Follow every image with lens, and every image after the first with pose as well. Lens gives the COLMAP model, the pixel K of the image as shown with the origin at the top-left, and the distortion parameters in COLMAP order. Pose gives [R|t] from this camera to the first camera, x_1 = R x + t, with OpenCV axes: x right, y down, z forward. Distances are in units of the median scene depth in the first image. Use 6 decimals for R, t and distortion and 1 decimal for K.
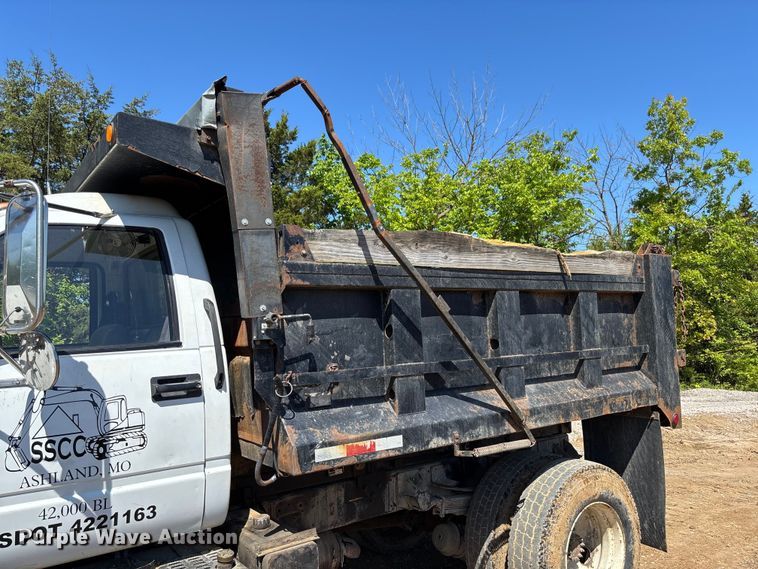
lens RADIAL K [[580.7, 0, 379.0], [0, 580.7, 284.5], [0, 0, 1]] dist [0.062072, -0.102732]
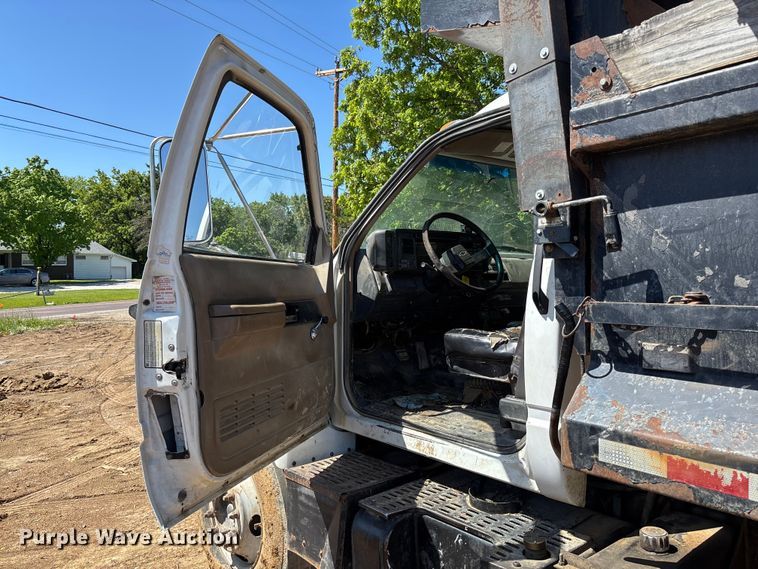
lens RADIAL K [[581.5, 0, 379.0], [0, 581.5, 284.5], [0, 0, 1]] dist [0.018028, 0.004094]
pose [[0.057329, 0.045594, -0.997314, 0.325774], [0.086848, 0.994942, 0.050478, 0.068596], [0.994571, -0.089508, 0.053080, 0.589301]]
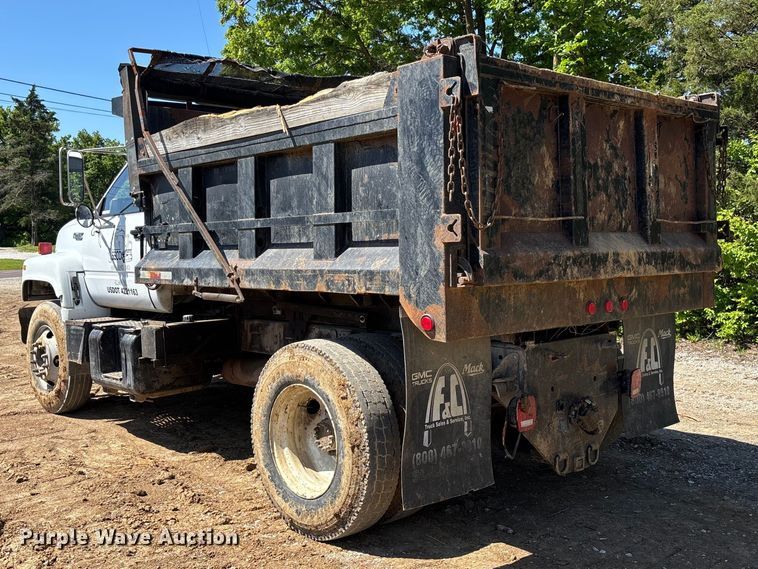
lens RADIAL K [[792.6, 0, 362.1], [0, 792.6, 256.0], [0, 0, 1]] dist [0.138413, -0.383695]
pose [[0.085170, 0.046749, -0.995269, 1.721738], [0.093932, 0.994073, 0.054731, 0.131788], [0.991929, -0.098150, 0.080274, 1.109247]]
